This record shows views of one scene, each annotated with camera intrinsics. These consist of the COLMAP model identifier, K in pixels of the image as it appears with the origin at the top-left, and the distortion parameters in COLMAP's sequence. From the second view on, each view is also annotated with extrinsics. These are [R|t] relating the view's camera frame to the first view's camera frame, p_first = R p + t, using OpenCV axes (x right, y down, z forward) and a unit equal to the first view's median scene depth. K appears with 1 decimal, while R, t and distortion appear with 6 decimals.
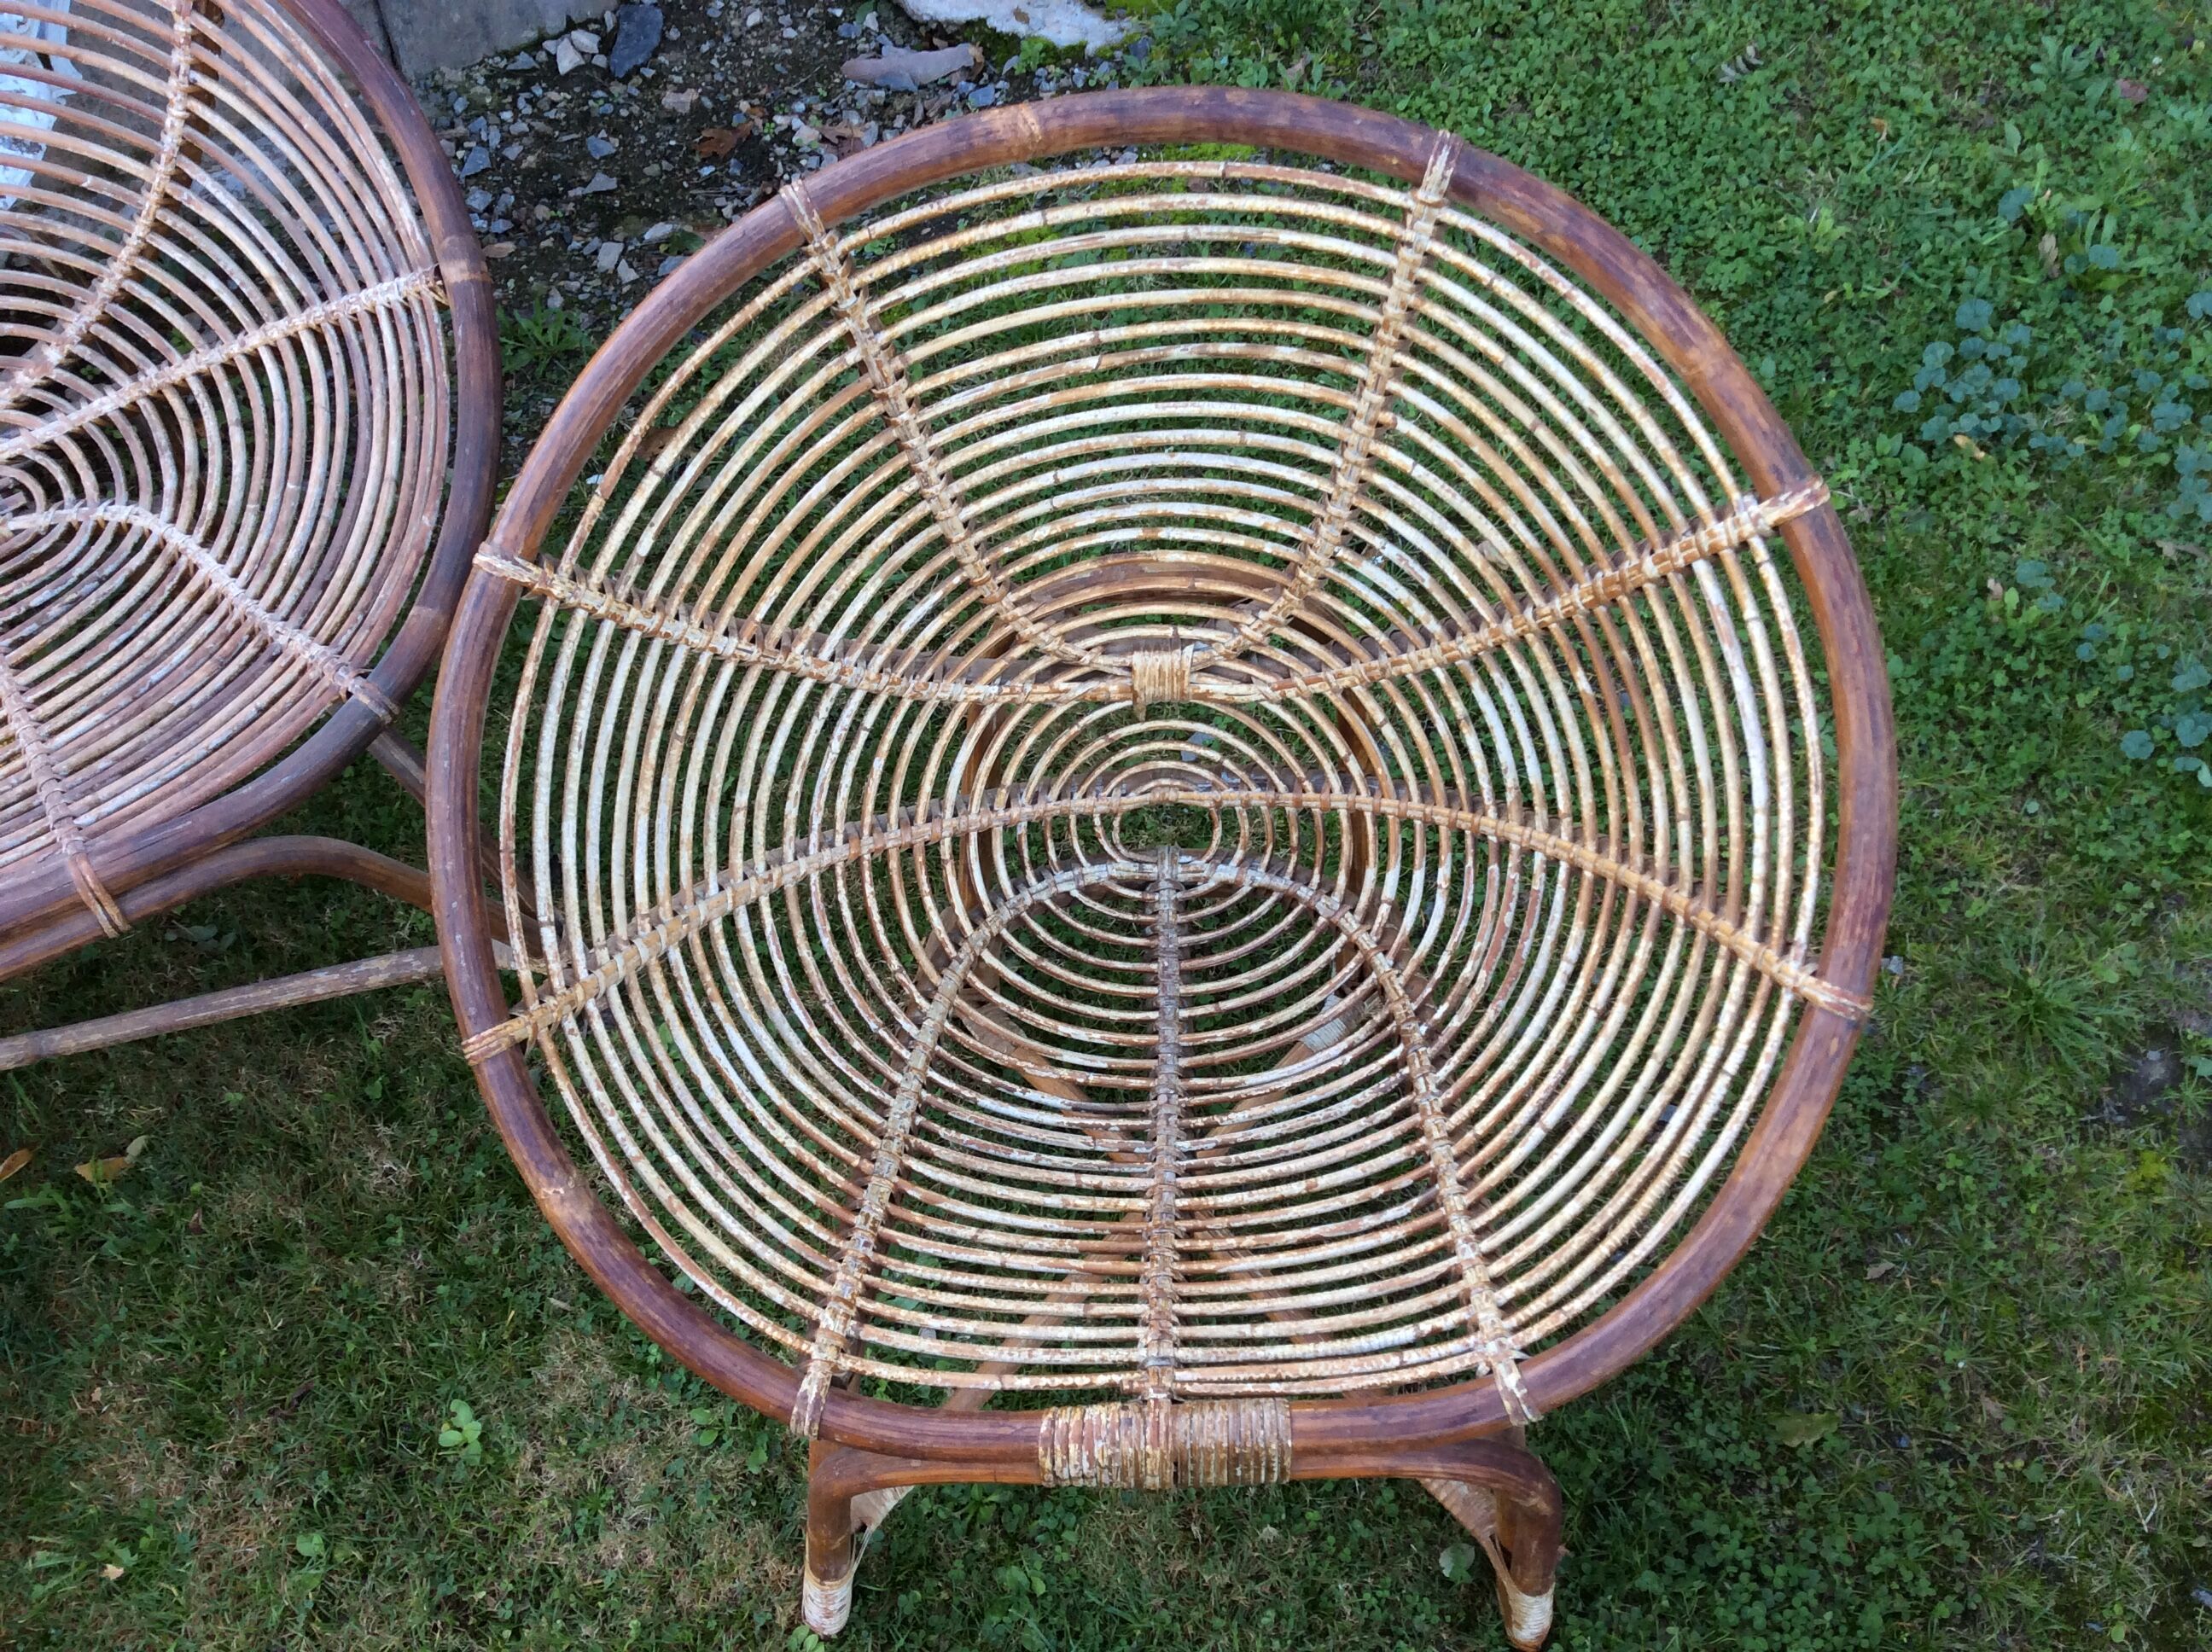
lens RADIAL K [[2024.0, 0, 1106.2], [0, 2024.0, 847.6], [0, 0, 1]] dist [0.096690, -0.188333]
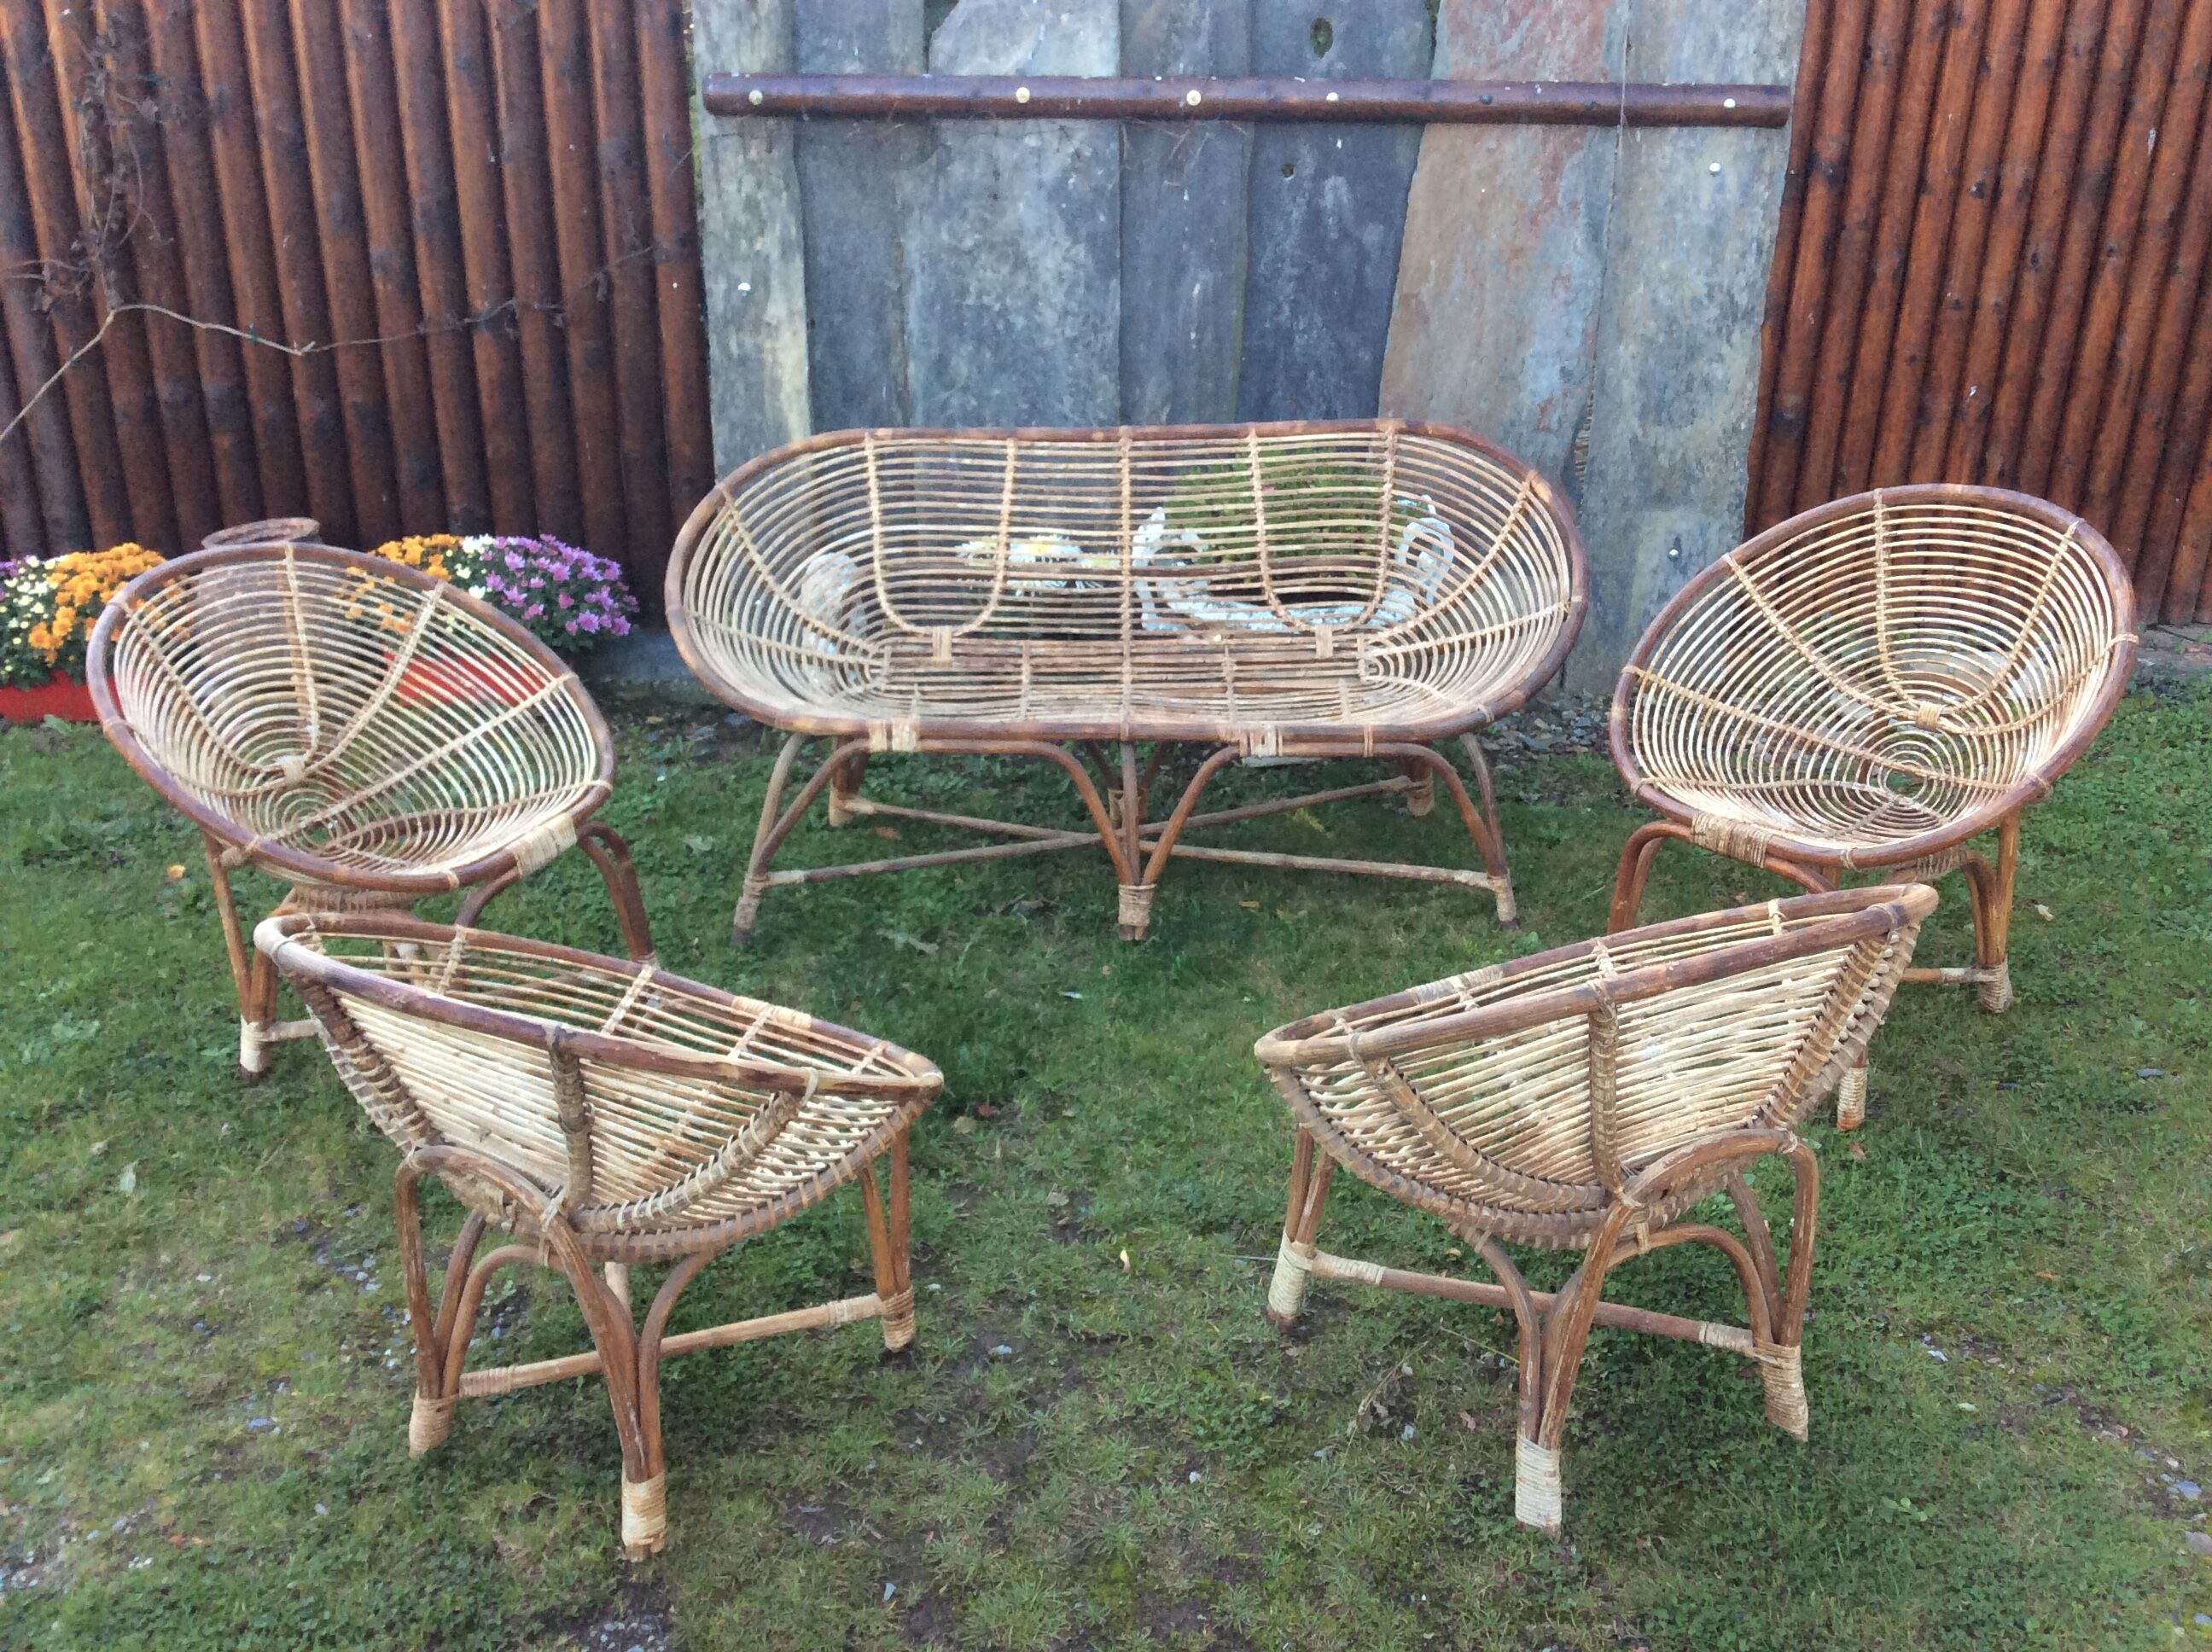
lens RADIAL K [[2001.7, 0, 1104.8], [0, 2001.7, 867.7], [0, 0, 1]] dist [0.111826, -0.214455]
pose [[0.831010, 0.230925, -0.506060, 0.533815], [-0.445497, 0.821076, -0.356885, 1.129955], [0.333100, 0.522023, 0.785199, -0.985984]]
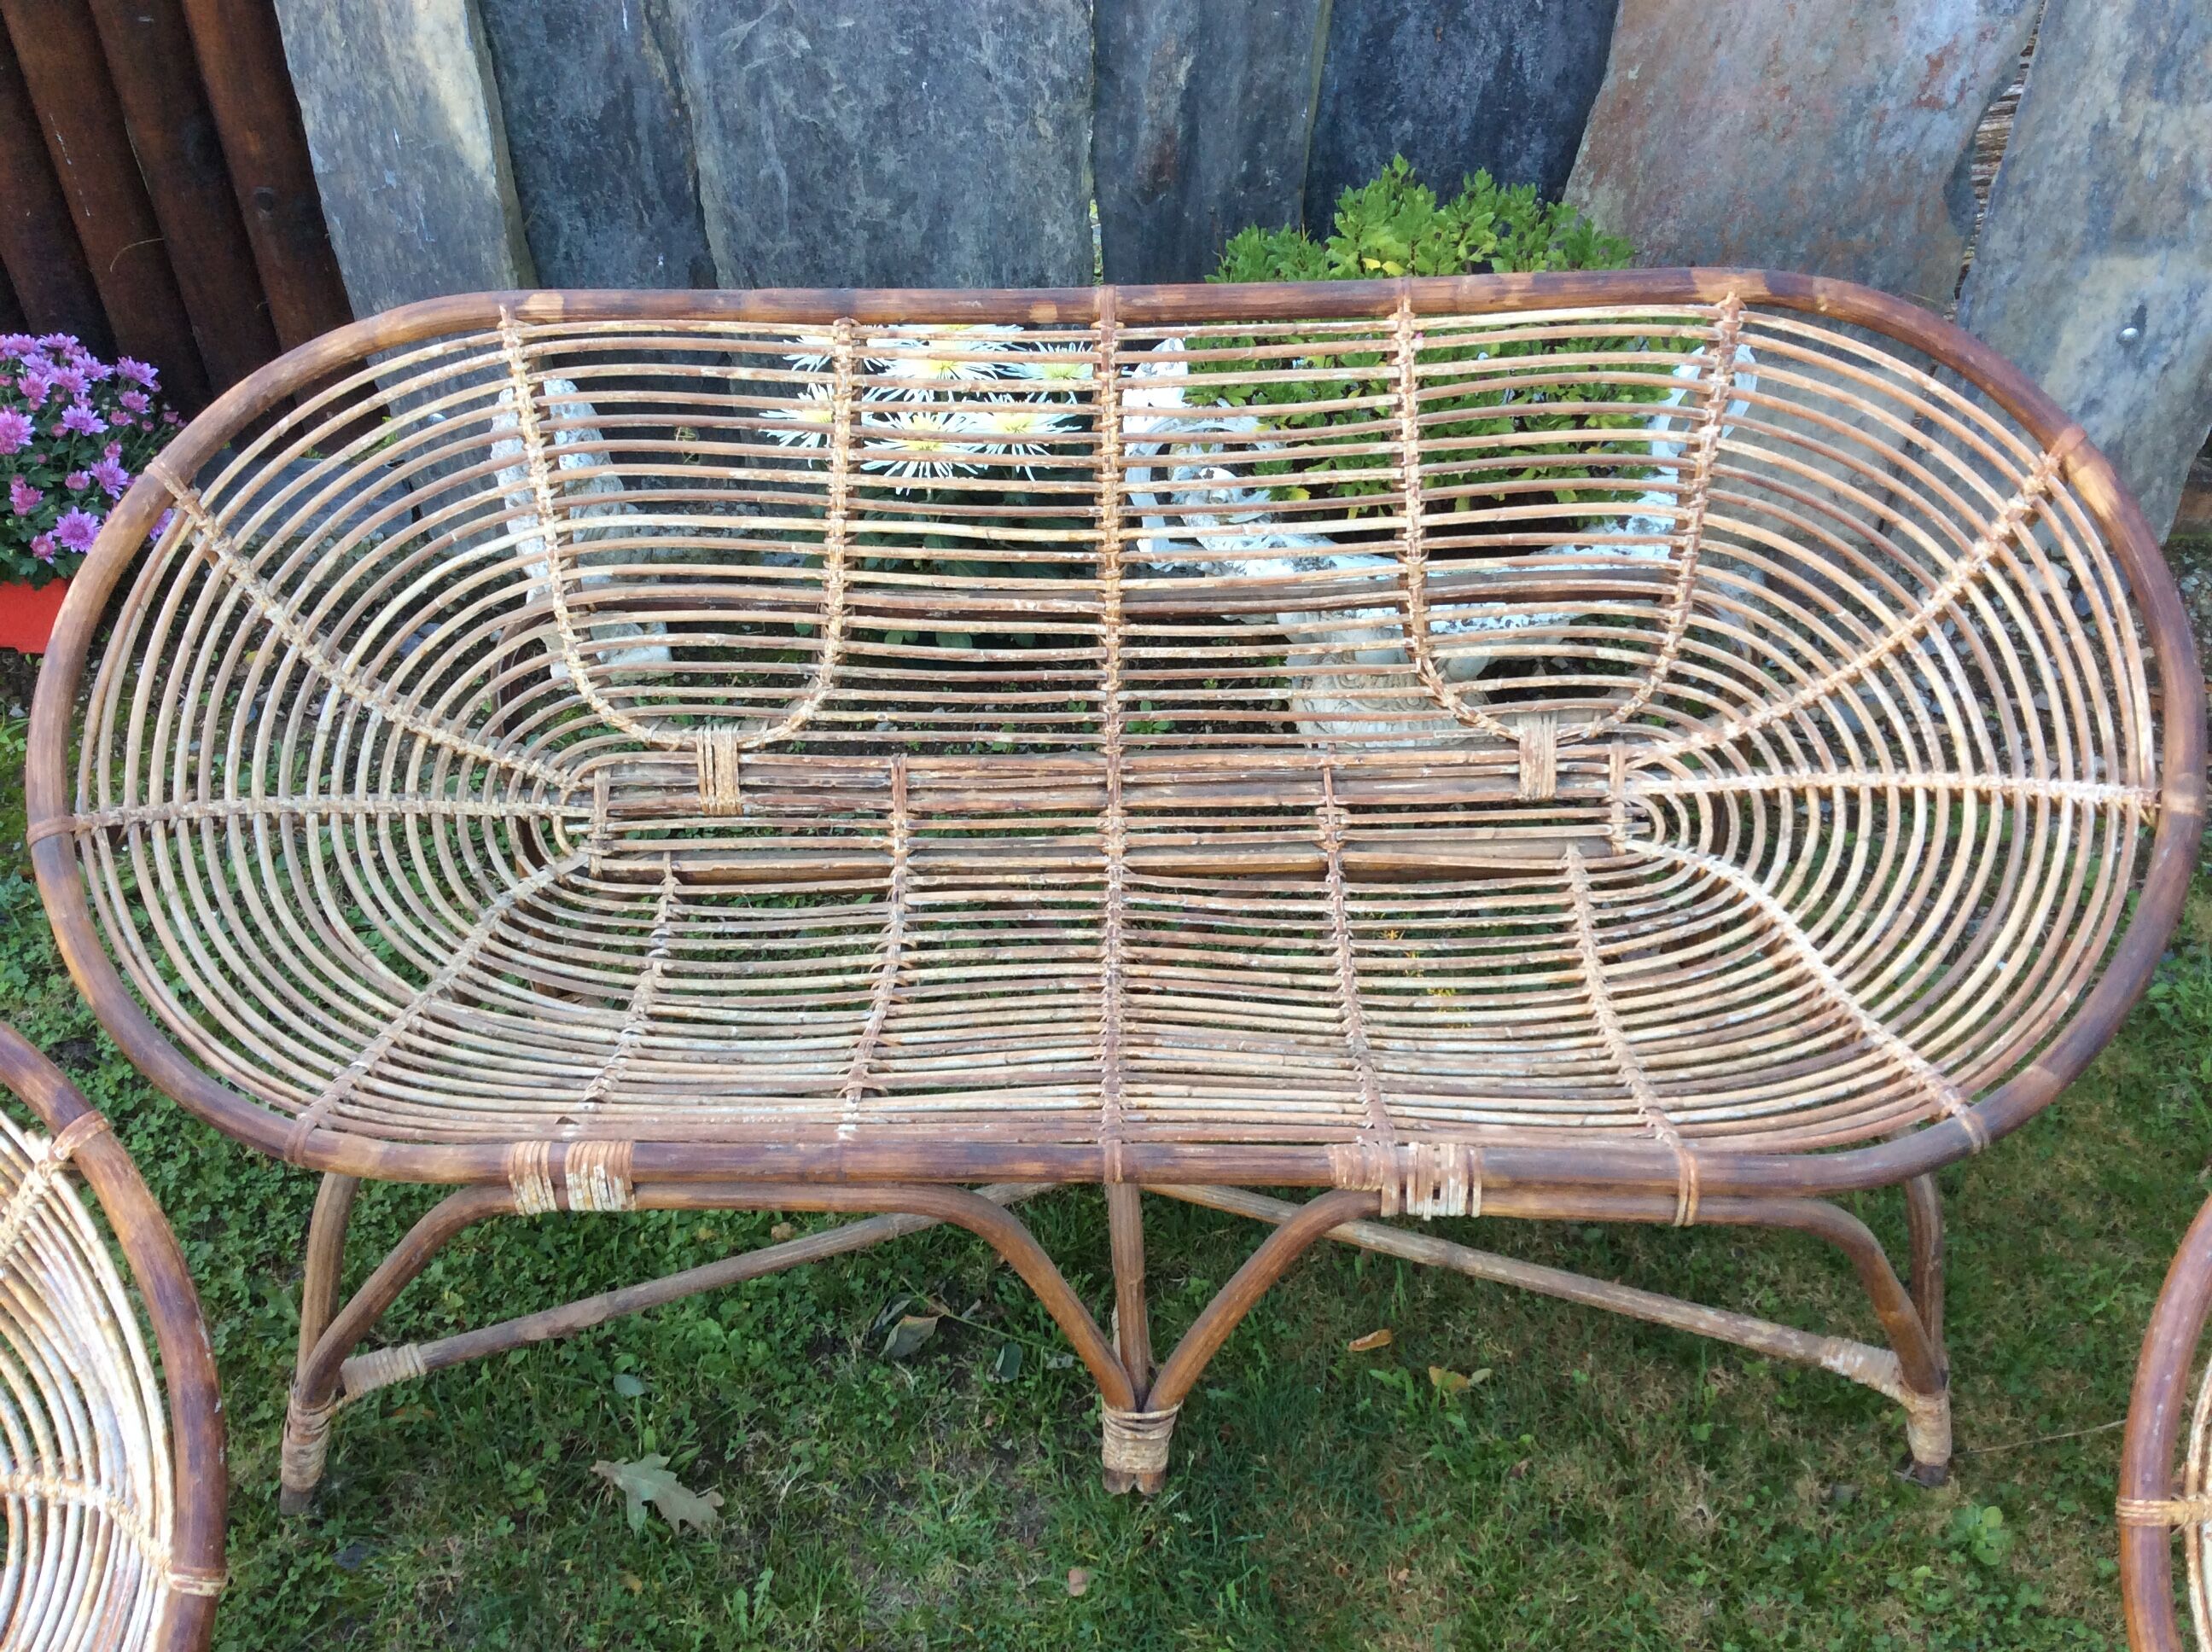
lens RADIAL K [[2006.3, 0, 1106.8], [0, 2006.3, 853.4], [0, 0, 1]] dist [0.131022, -0.265850]
pose [[0.839584, 0.366599, -0.400880, -0.339698], [-0.434689, 0.895967, -0.091042, 0.089041], [0.325799, 0.250696, 0.911596, -0.167464]]
